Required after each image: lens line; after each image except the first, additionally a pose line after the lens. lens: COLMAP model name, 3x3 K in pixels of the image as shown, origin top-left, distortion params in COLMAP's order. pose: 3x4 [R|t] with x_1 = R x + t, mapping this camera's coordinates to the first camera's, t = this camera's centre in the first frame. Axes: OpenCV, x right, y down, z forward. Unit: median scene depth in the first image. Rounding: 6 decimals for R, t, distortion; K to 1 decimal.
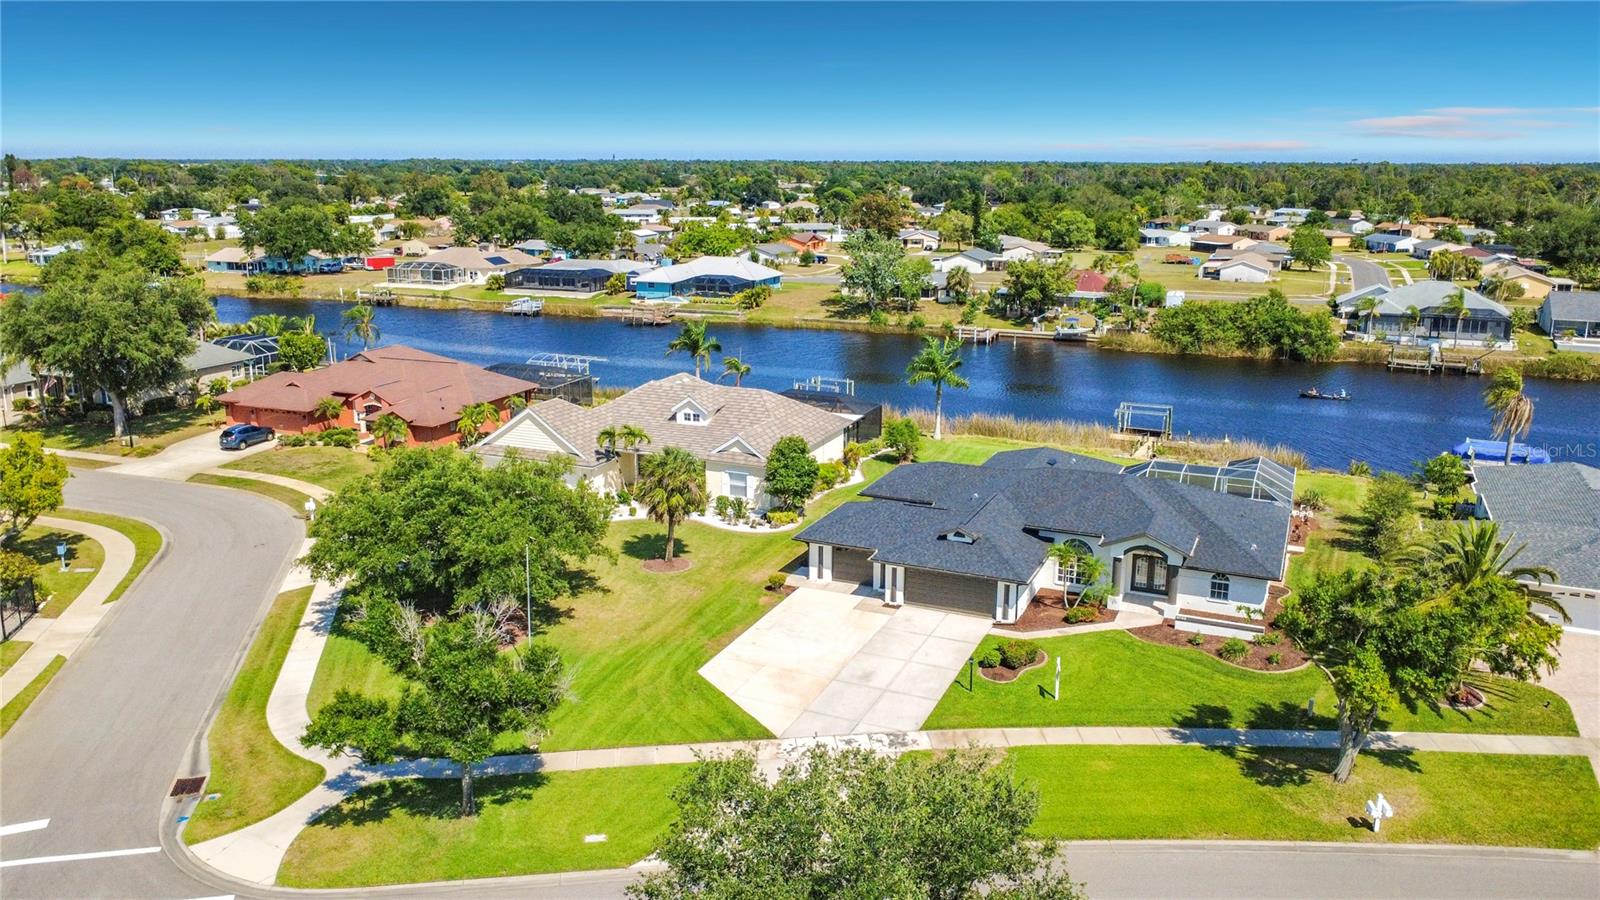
lens RADIAL K [[1184.9, 0, 800.0], [0, 1184.9, 450.0], [0, 0, 1]] dist [0.000689, 0.000109]
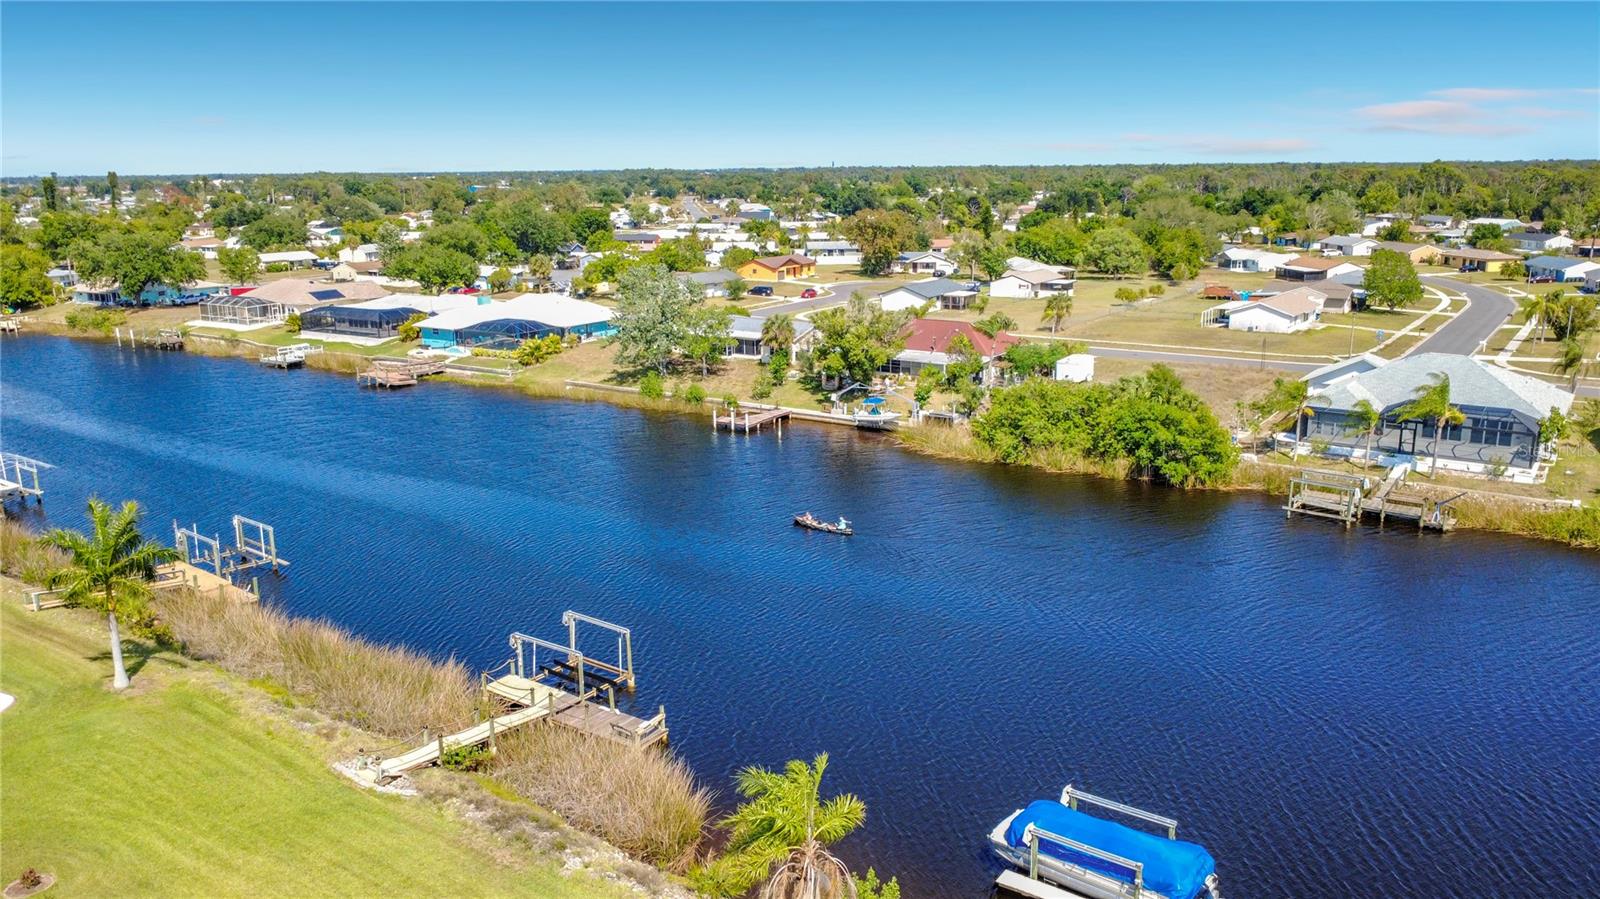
lens RADIAL K [[1184.9, 0, 800.0], [0, 1184.9, 449.5], [0, 0, 1]] dist [0.000689, 0.000109]
pose [[0.979955, 0.032664, -0.196525, 0.275453], [-0.033669, 0.999431, -0.001774, -0.067222], [0.196355, 0.008355, 0.980497, 0.269622]]
